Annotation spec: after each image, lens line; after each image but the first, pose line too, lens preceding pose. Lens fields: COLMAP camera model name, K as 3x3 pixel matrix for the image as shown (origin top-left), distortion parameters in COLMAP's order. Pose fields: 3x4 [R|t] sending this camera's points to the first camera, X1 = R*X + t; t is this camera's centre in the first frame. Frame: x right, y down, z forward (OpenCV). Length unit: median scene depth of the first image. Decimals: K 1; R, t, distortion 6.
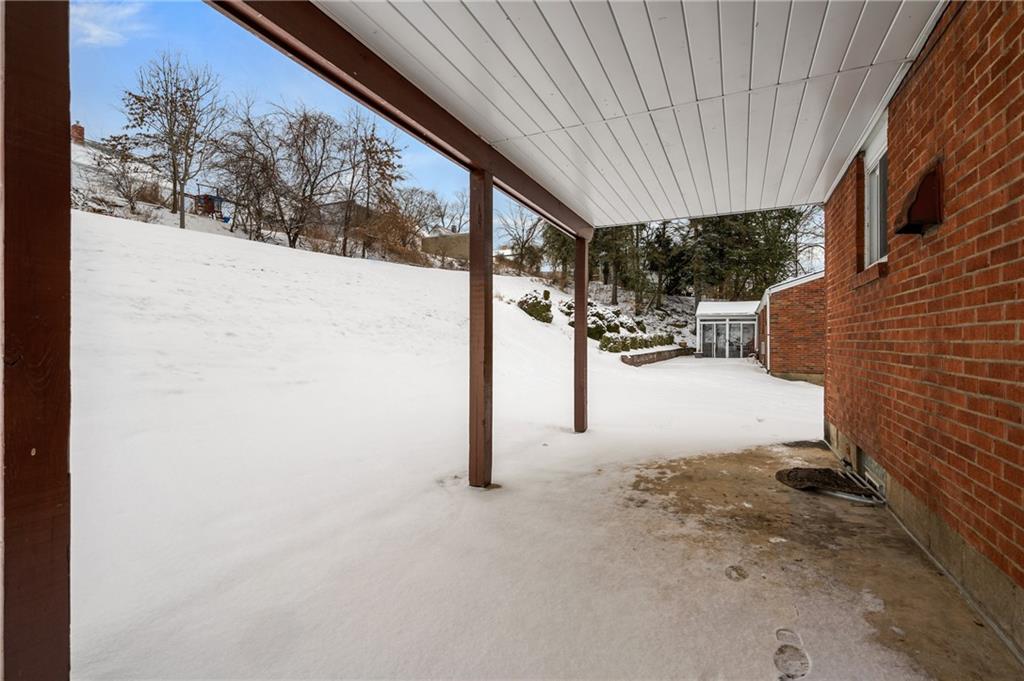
lens RADIAL K [[459.7, 0, 513.9], [0, 459.7, 340.9], [0, 0, 1]] dist [0.000494, 0.000148]
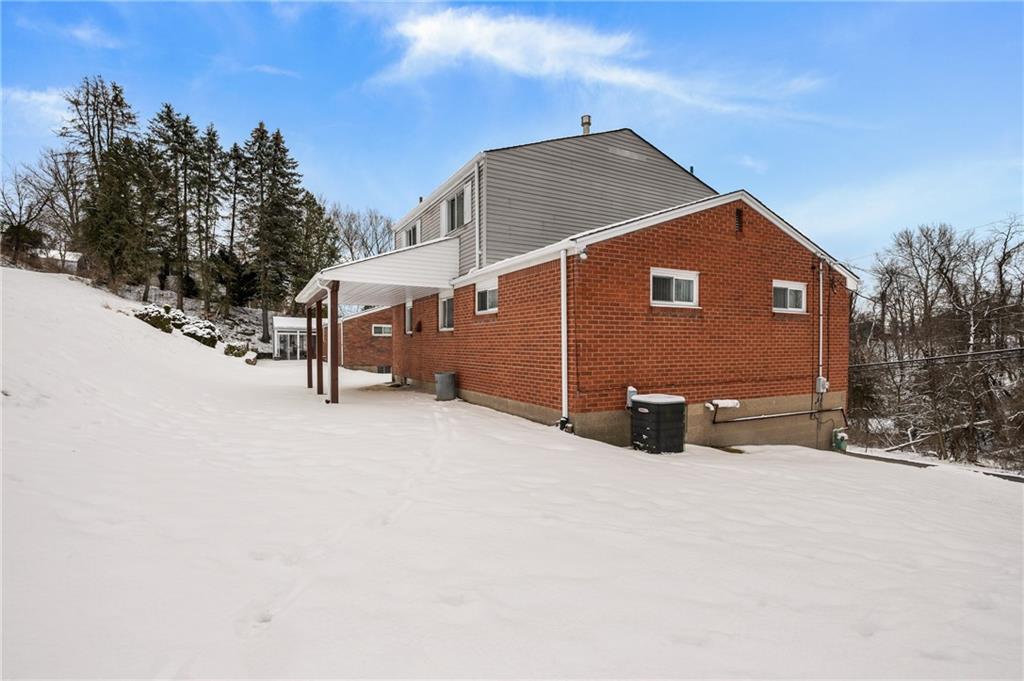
lens RADIAL K [[459.7, 0, 513.3], [0, 459.7, 343.1], [0, 0, 1]] dist [0.000494, 0.000148]
pose [[0.573133, 0.003423, 0.819455, -0.279686], [0.000050, 0.999991, -0.004213, -0.006956], [-0.819462, 0.002456, 0.573128, -0.290632]]
